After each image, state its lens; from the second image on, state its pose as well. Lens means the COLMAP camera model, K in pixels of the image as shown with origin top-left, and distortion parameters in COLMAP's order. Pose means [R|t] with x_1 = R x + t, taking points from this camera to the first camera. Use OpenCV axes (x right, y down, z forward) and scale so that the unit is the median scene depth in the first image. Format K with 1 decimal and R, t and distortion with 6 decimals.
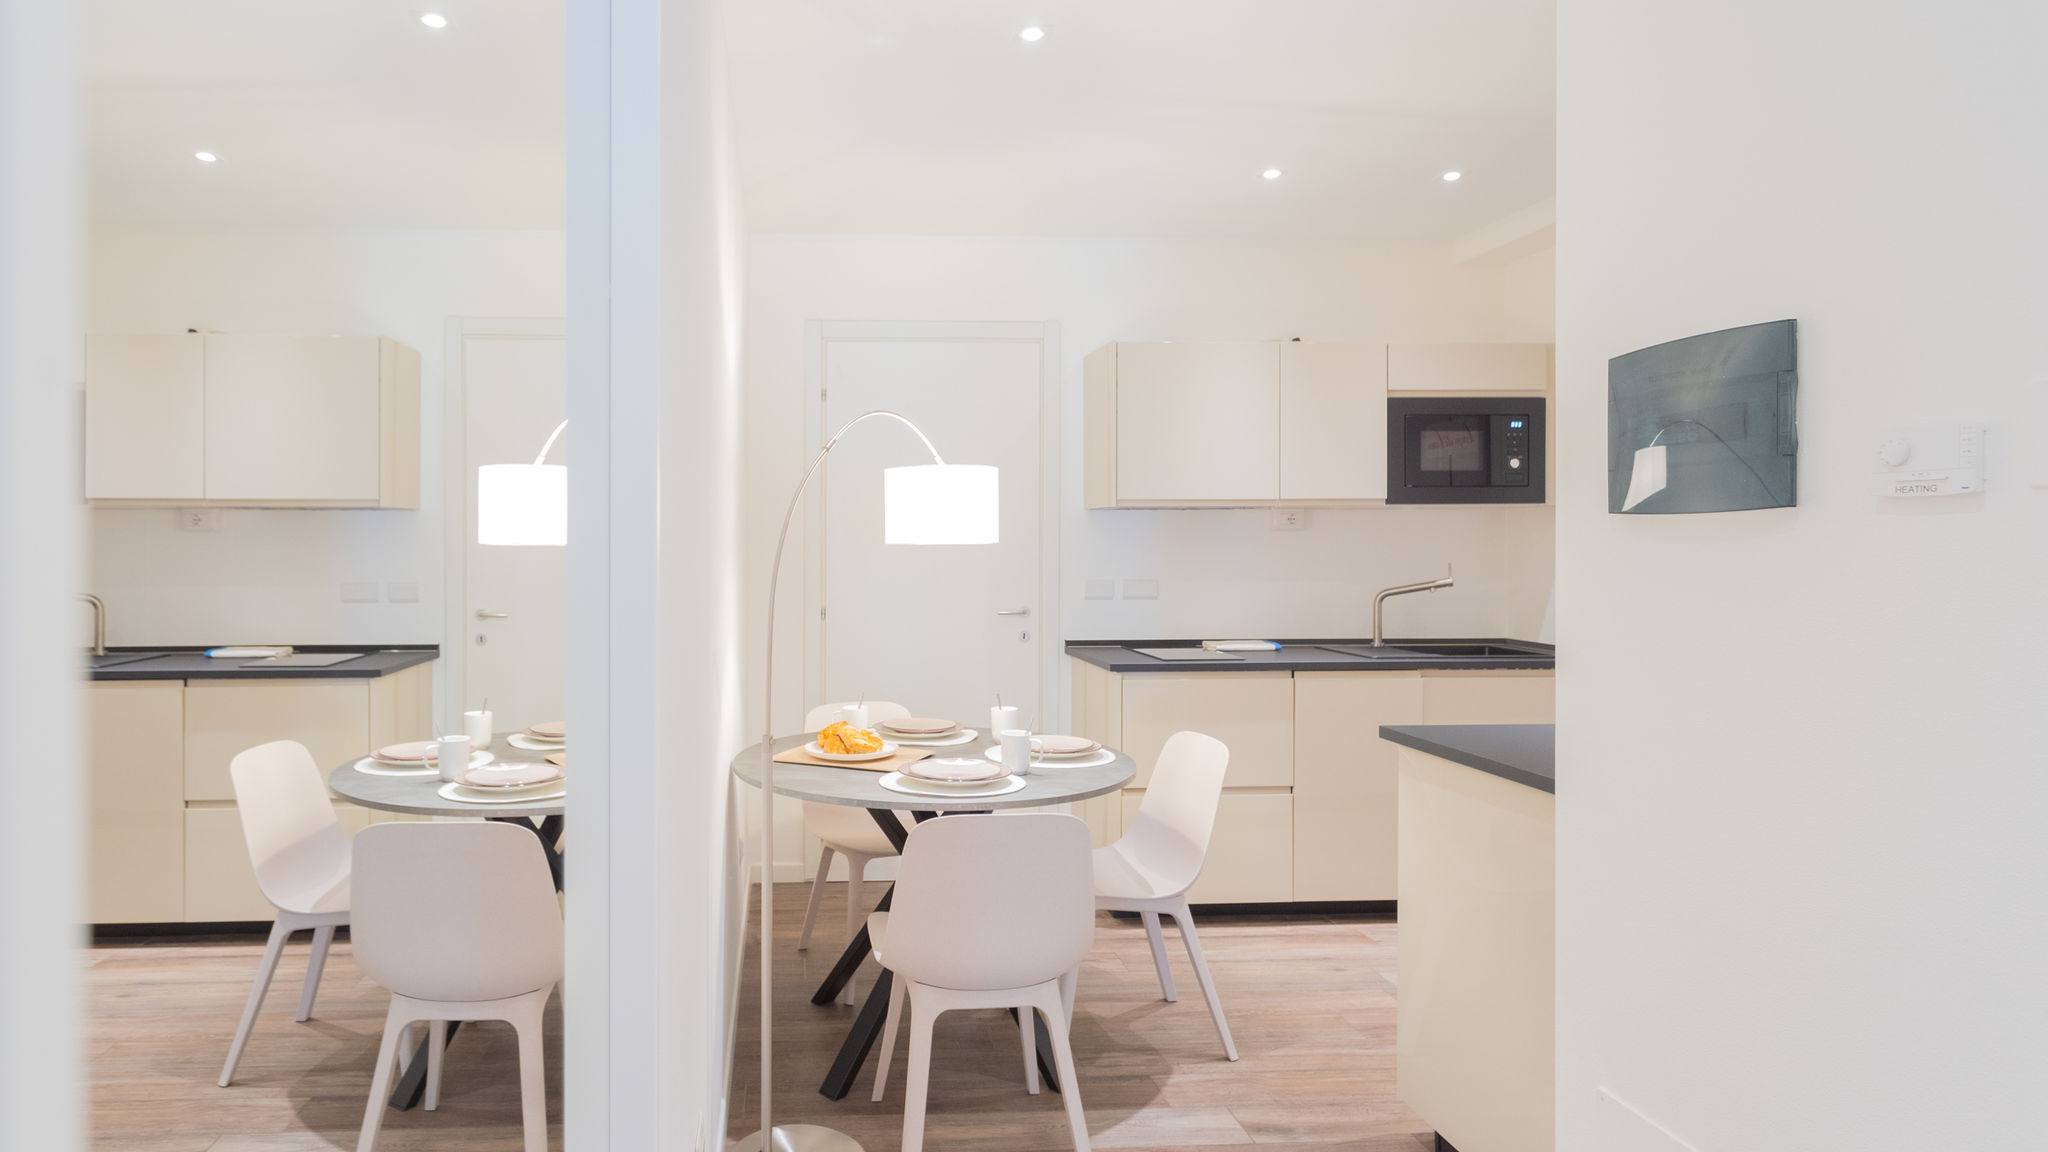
lens RADIAL K [[1114.0, 0, 872.7], [0, 1114.0, 547.0], [0, 0, 1]] dist [-0.000702, 0.003011]
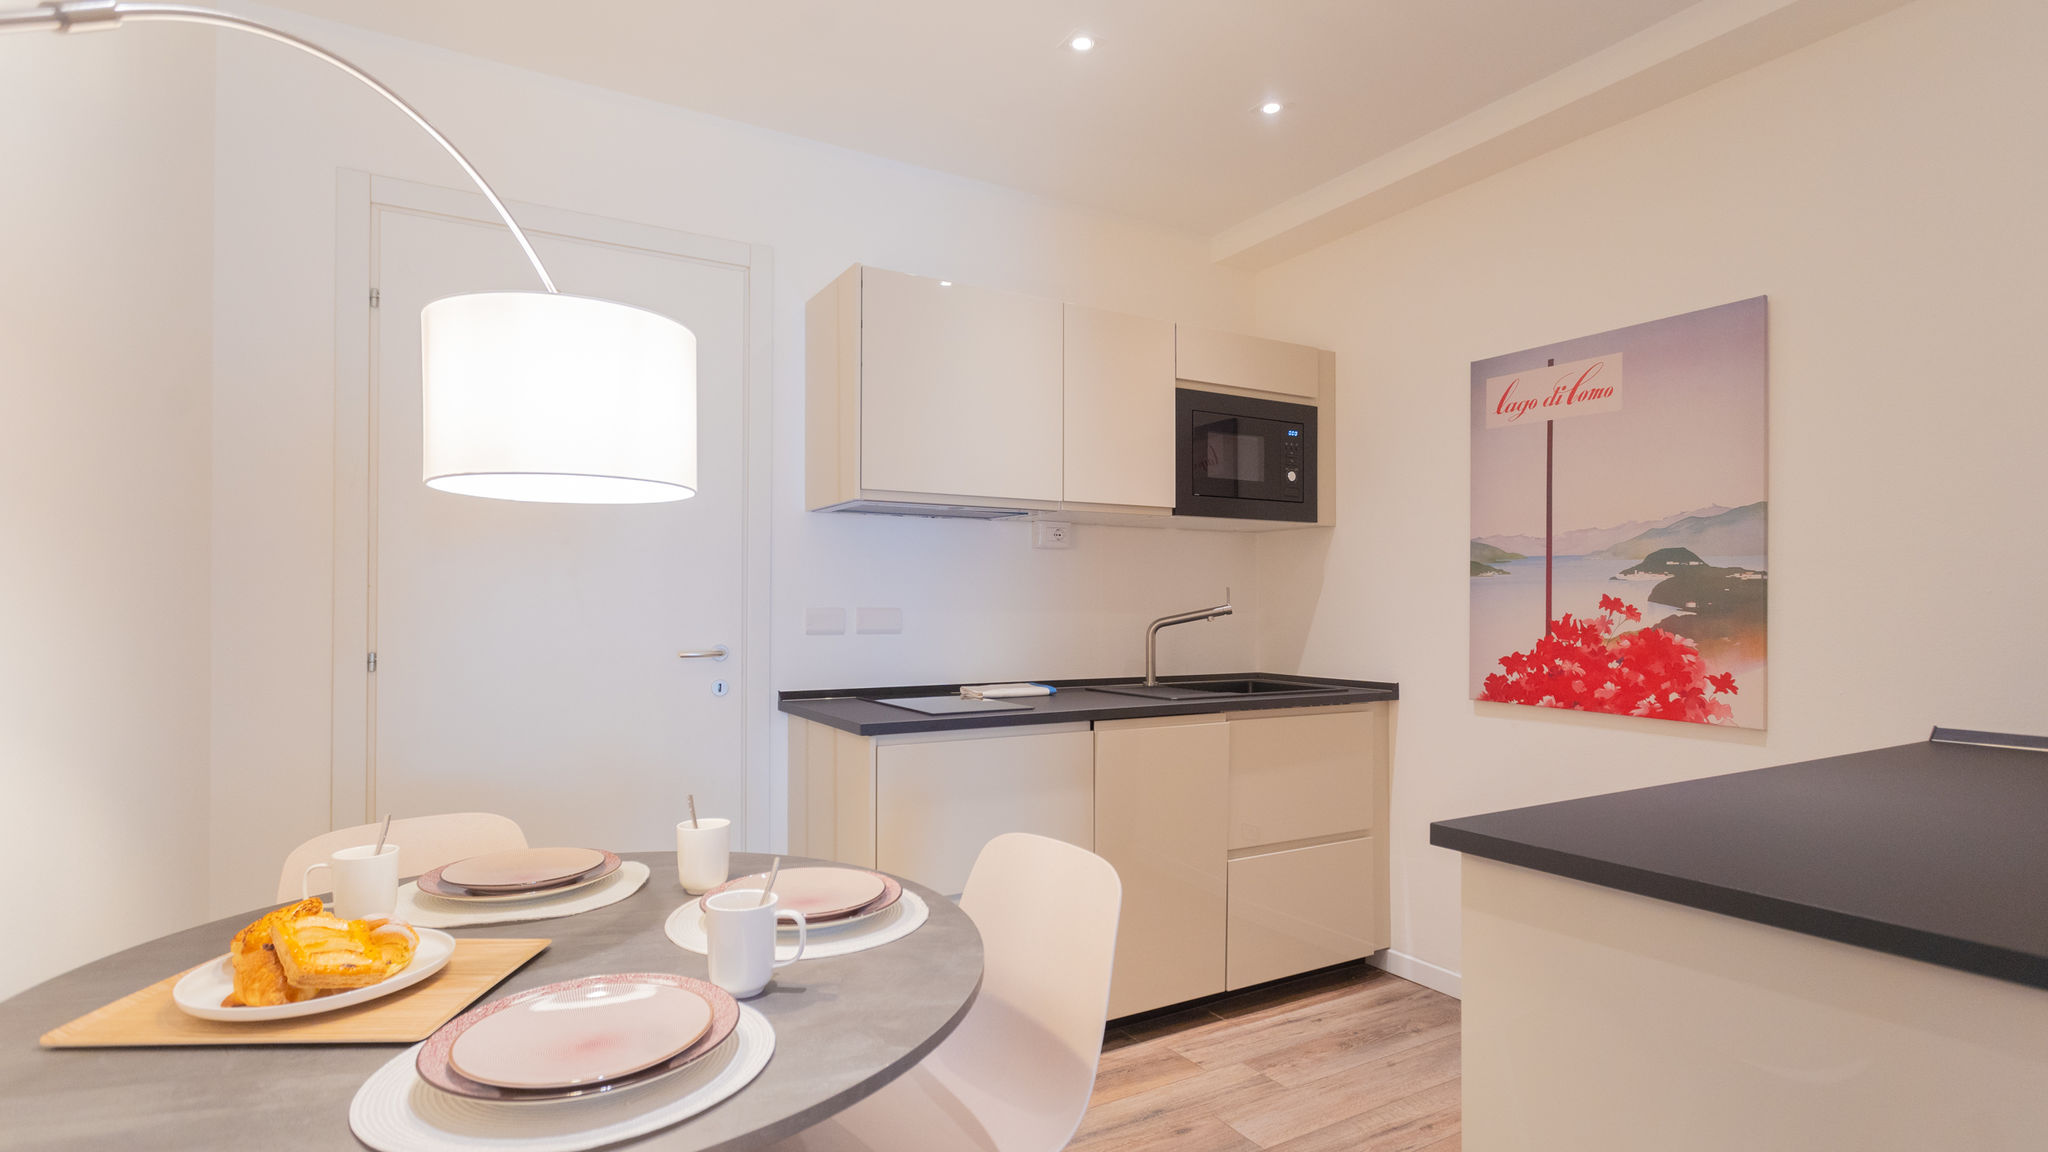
lens RADIAL K [[1010.3, 0, 1053.7], [0, 1010.3, 605.1], [0, 0, 1]] dist [0.002976, -0.000285]
pose [[0.888334, 0.003034, 0.459187, 0.033108], [-0.002714, 0.999995, -0.001357, 0.030352], [-0.459189, -0.000041, 0.888339, 0.365635]]
